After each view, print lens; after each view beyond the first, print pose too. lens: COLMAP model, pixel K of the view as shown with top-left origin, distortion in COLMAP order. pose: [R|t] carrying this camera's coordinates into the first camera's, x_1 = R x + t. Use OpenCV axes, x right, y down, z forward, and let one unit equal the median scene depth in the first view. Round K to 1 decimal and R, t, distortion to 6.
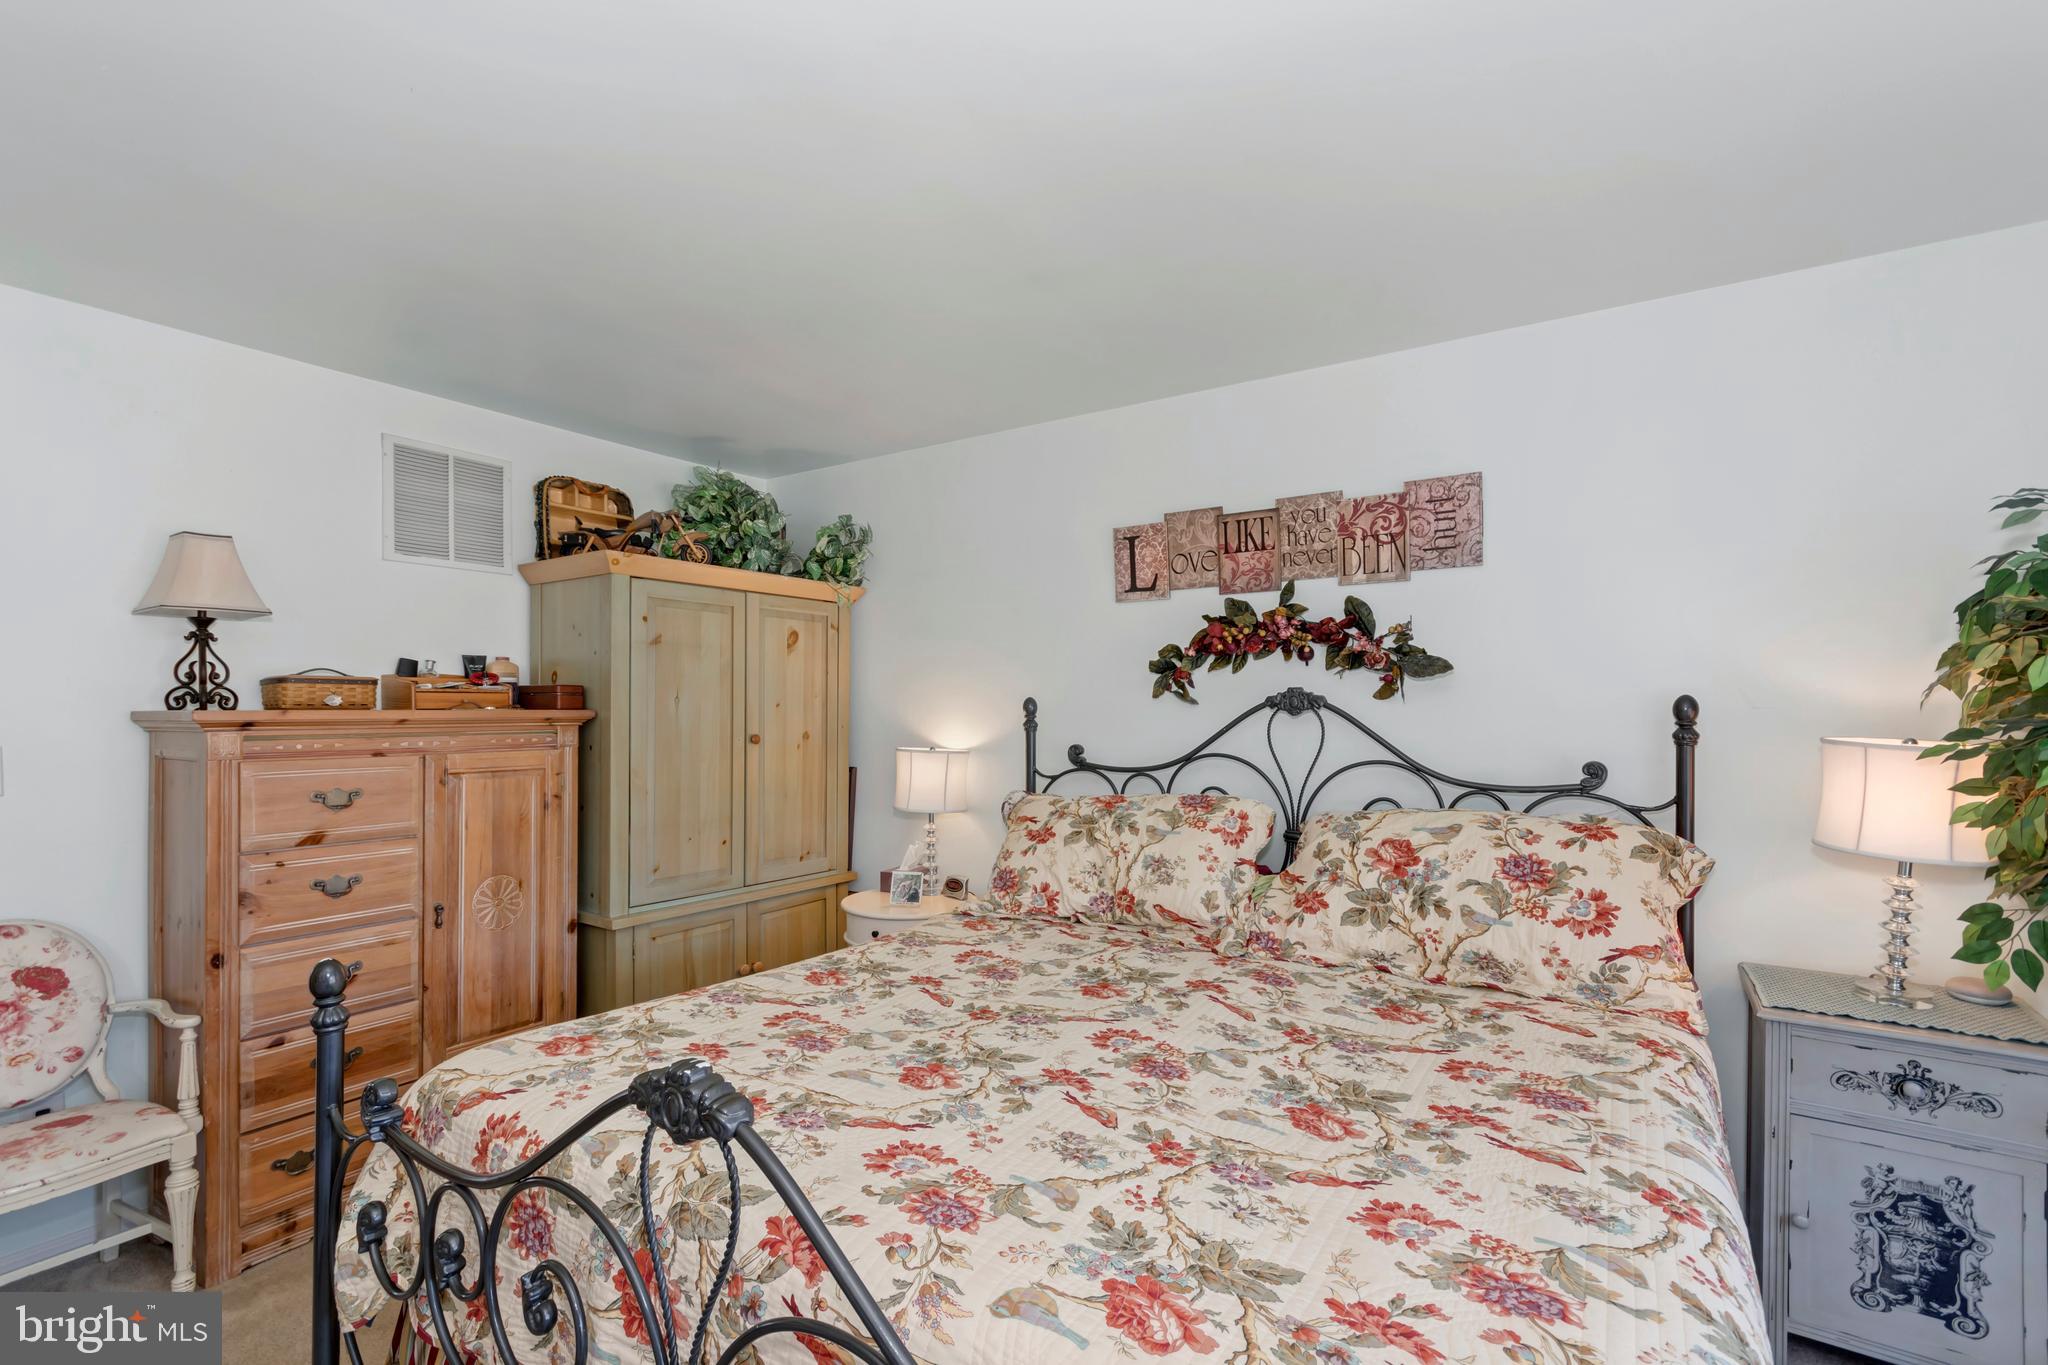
lens RADIAL K [[915.5, 0, 1022.3], [0, 915.5, 701.2], [0, 0, 1]] dist [0.005283, -0.000372]
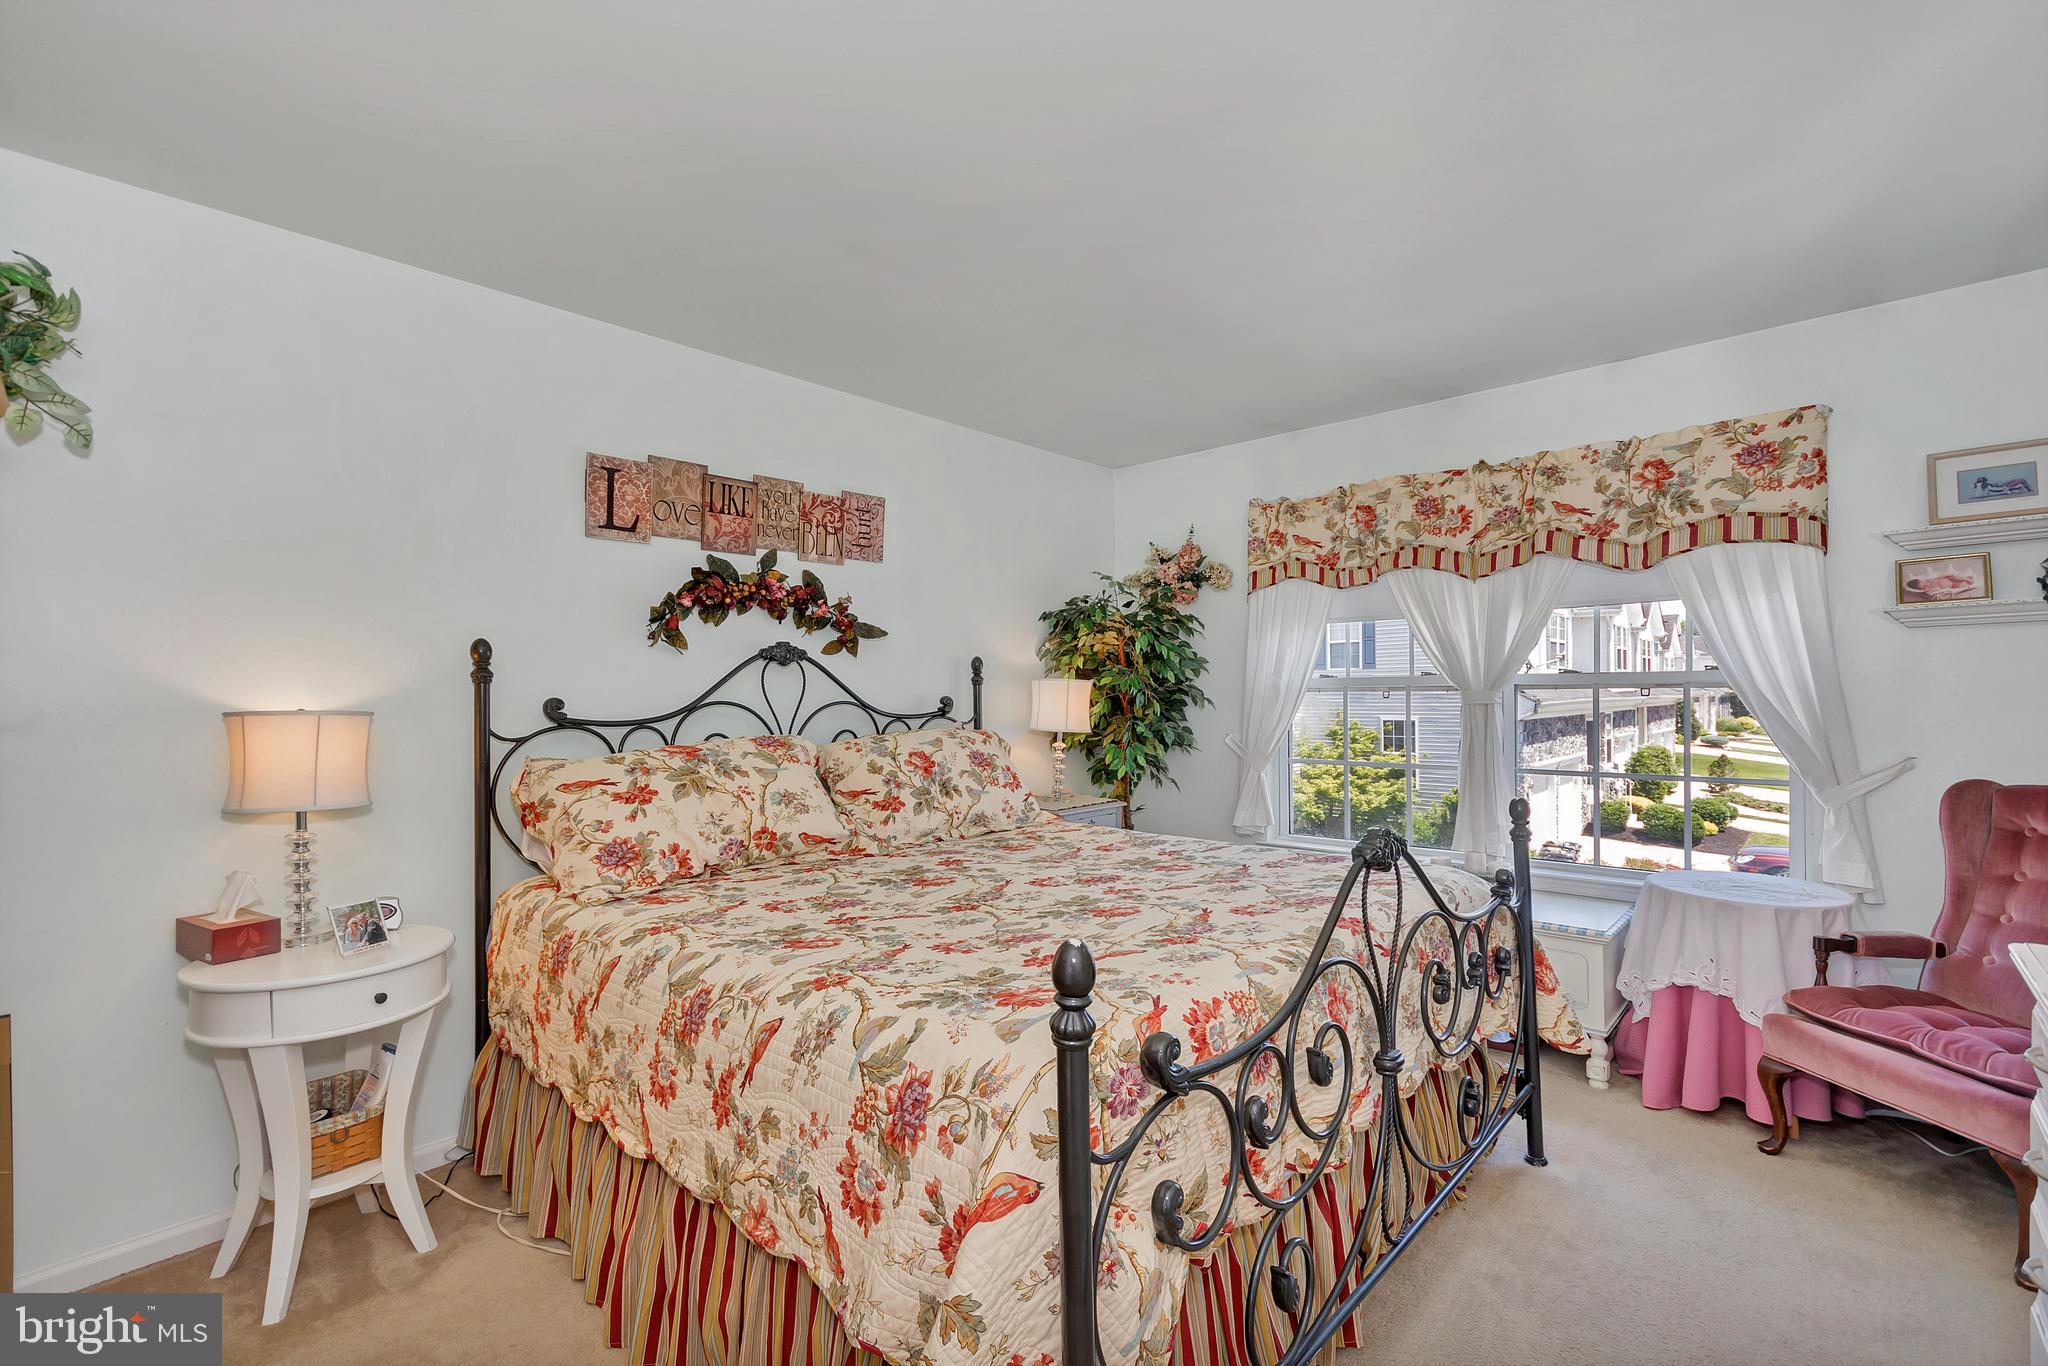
lens RADIAL K [[915.5, 0, 1022.3], [0, 915.5, 701.7], [0, 0, 1]] dist [0.005283, -0.000372]
pose [[0.163512, -0.018179, 0.986374, -0.797097], [-0.006029, 0.999793, 0.019426, 0.035852], [-0.986523, -0.009123, 0.163368, 0.495828]]
